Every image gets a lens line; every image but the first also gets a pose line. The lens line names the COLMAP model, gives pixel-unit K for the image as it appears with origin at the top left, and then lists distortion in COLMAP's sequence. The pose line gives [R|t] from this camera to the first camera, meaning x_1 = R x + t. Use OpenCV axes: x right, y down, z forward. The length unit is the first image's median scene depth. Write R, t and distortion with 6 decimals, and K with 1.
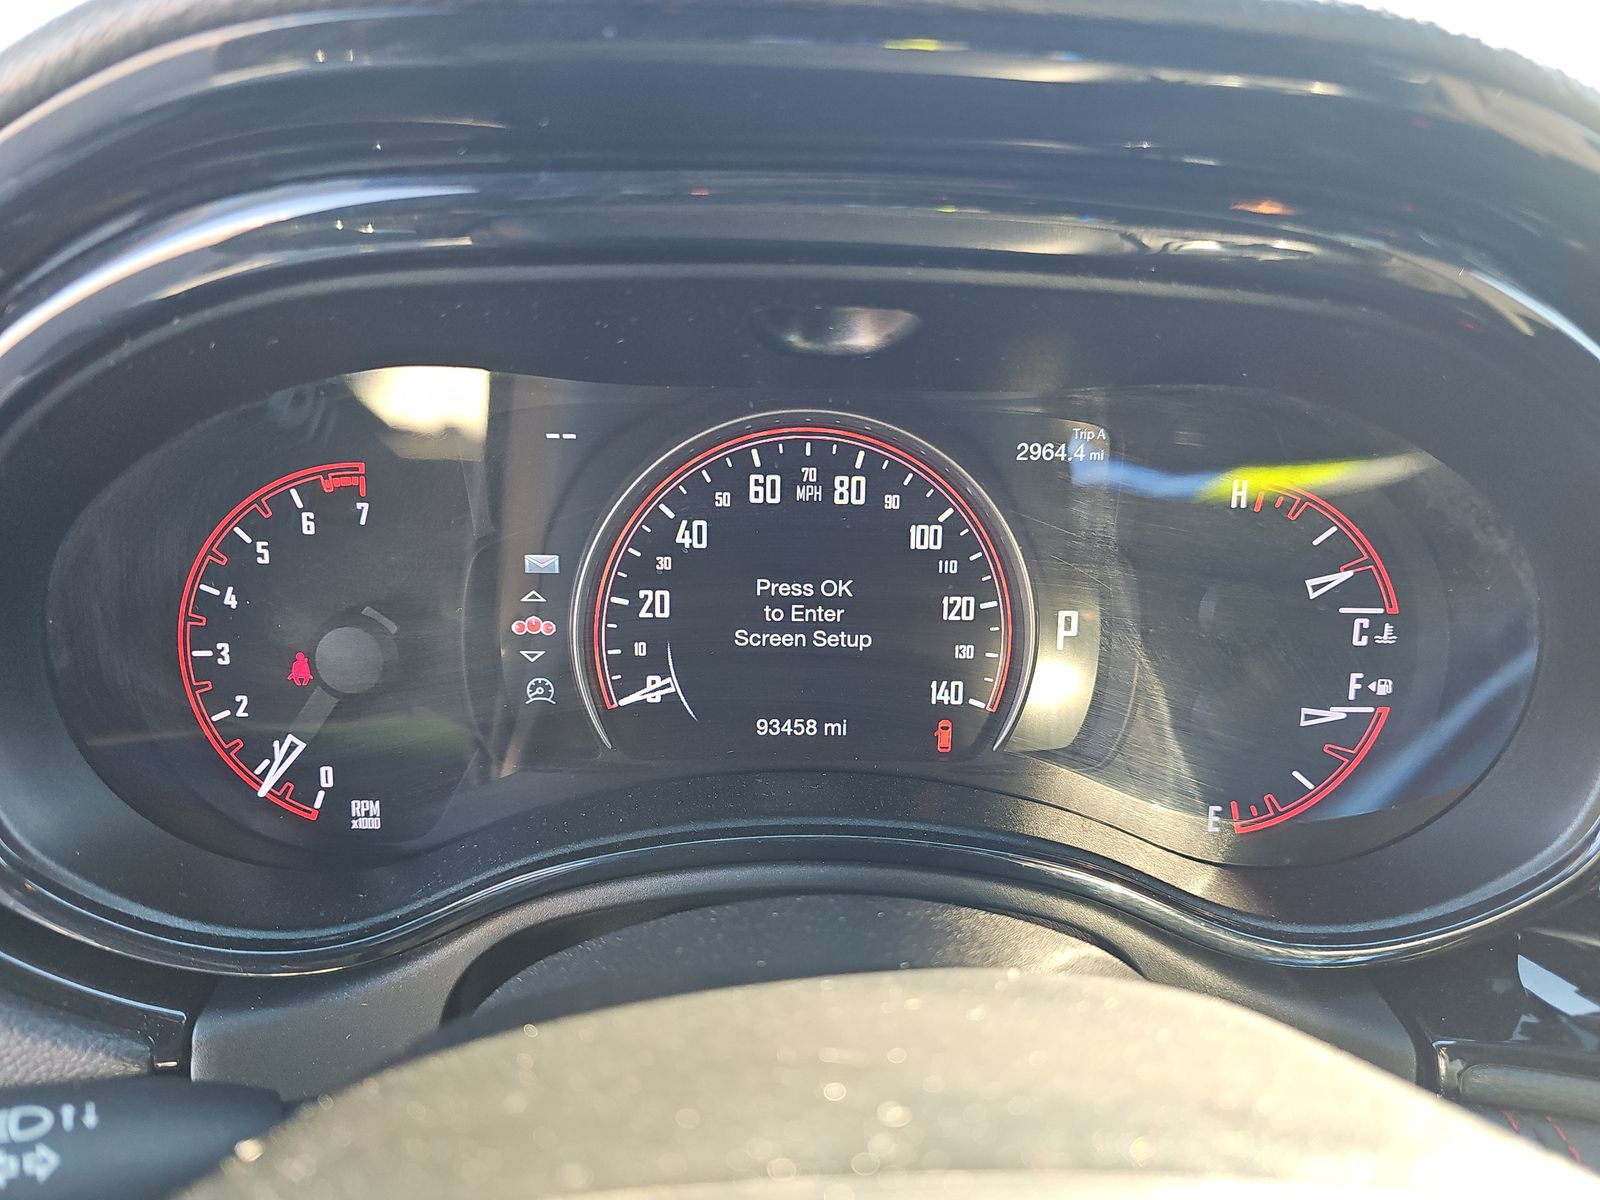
lens RADIAL K [[1080.6, 0, 795.6], [0, 1080.6, 598.3], [0, 0, 1]] dist [0.028799, -0.023114]
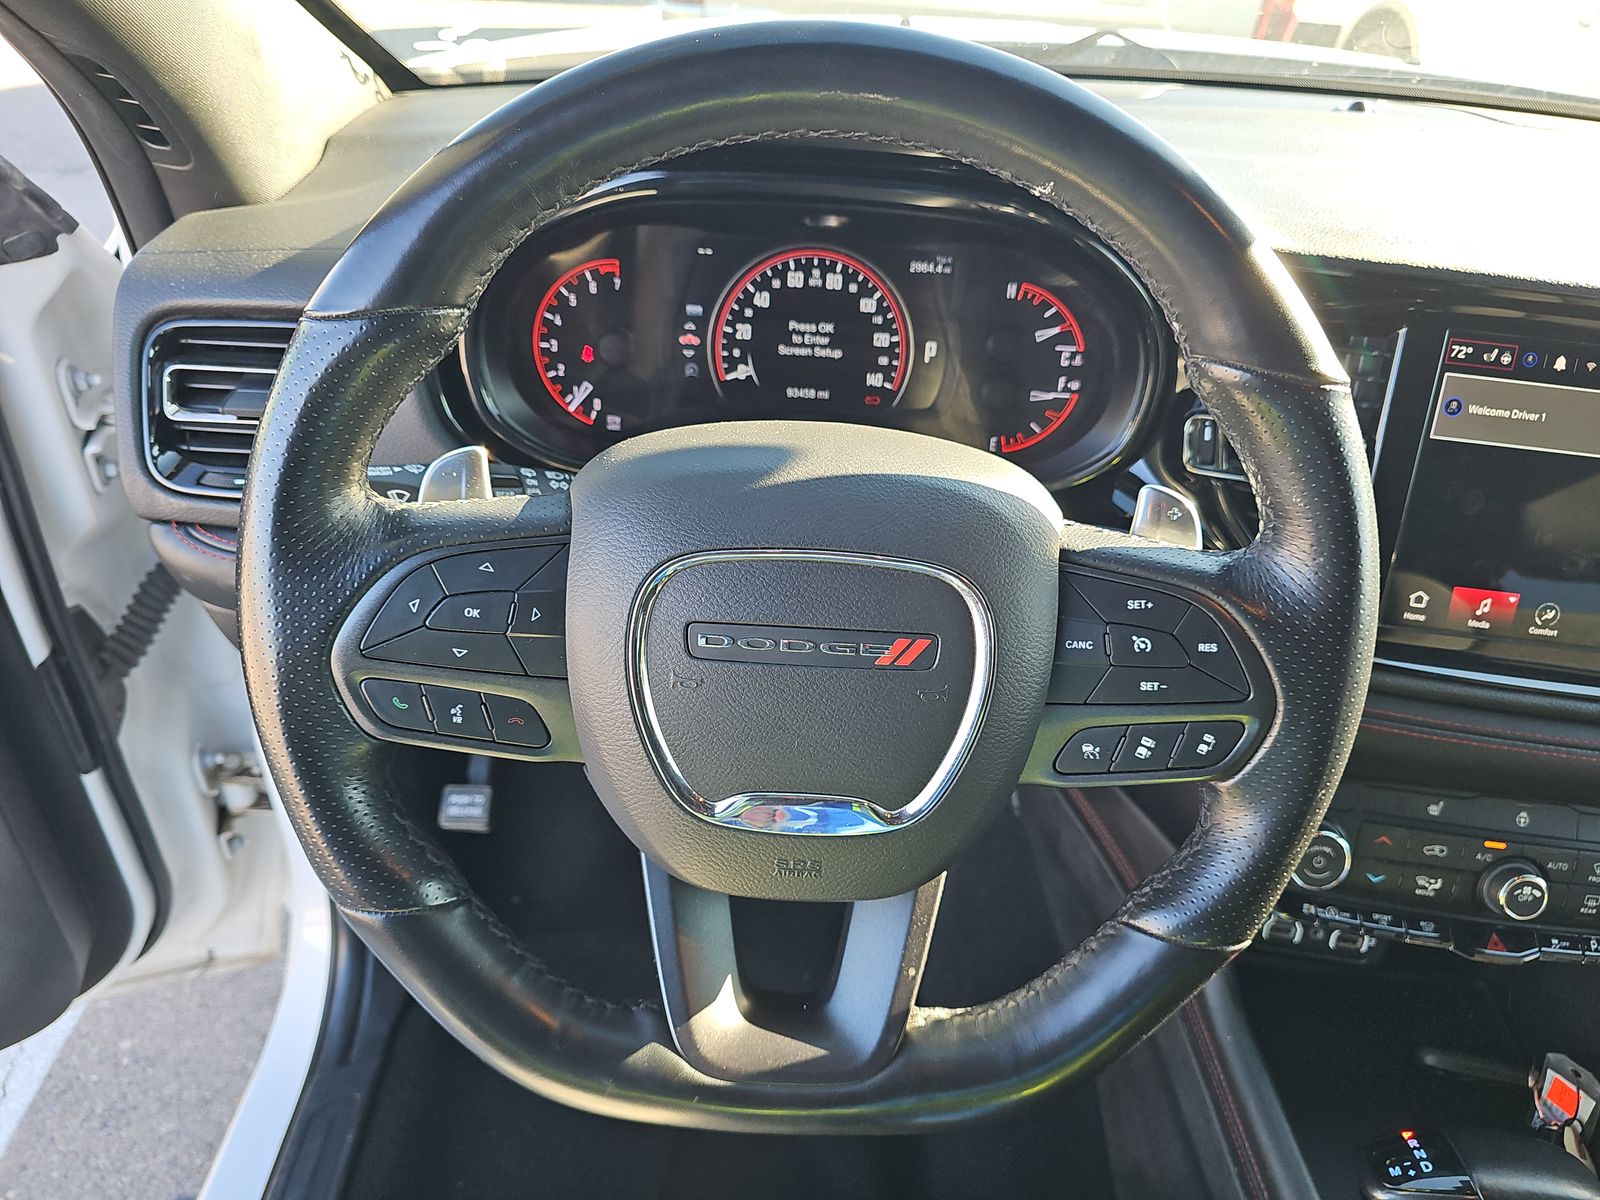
lens RADIAL K [[1080.6, 0, 800.2], [0, 1080.6, 615.7], [0, 0, 1]] dist [0.028799, -0.023114]
pose [[0.998493, 0.048445, -0.025785, 0.070737], [-0.042125, 0.977710, 0.205688, 0.113171], [0.035175, -0.204292, 0.978278, -1.285155]]
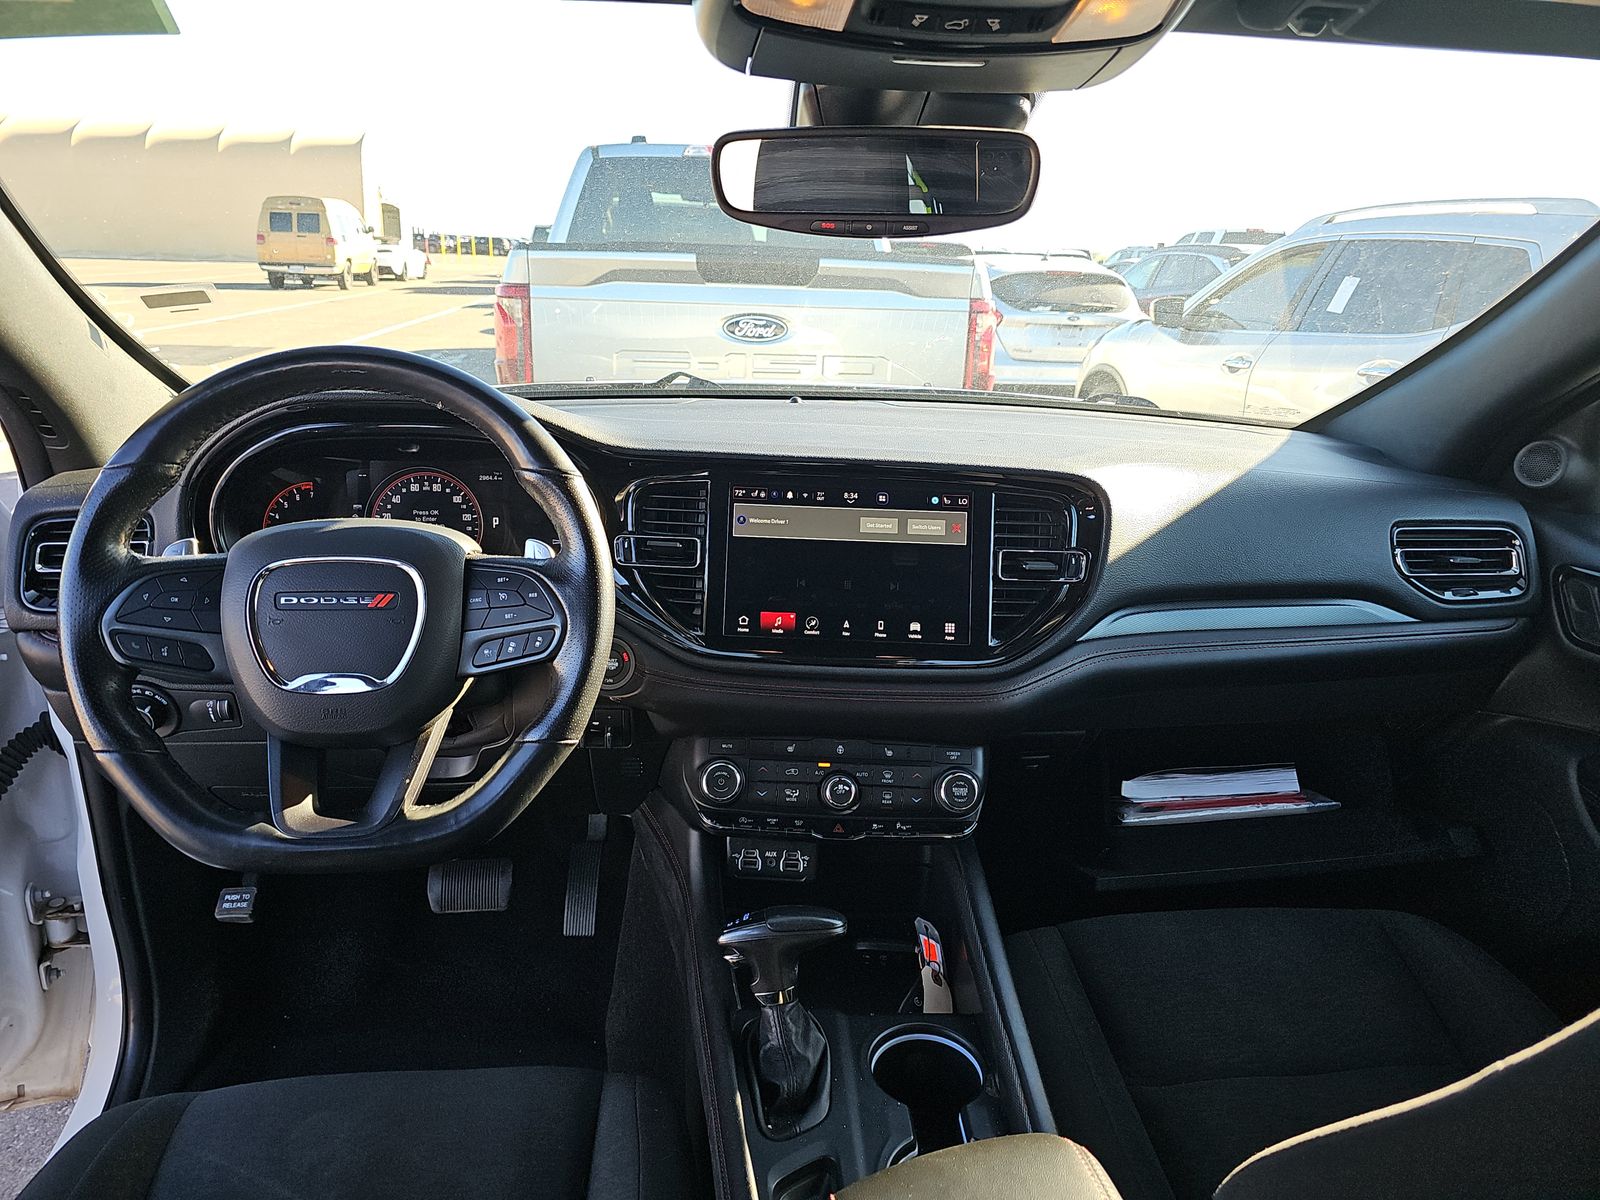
lens RADIAL K [[1080.6, 0, 798.6], [0, 1080.6, 608.0], [0, 0, 1]] dist [0.028799, -0.023114]
pose [[0.998383, -0.027688, 0.049652, 1.160622], [0.033029, 0.993362, -0.110185, 0.817851], [-0.046272, 0.111647, 0.992670, -2.950734]]
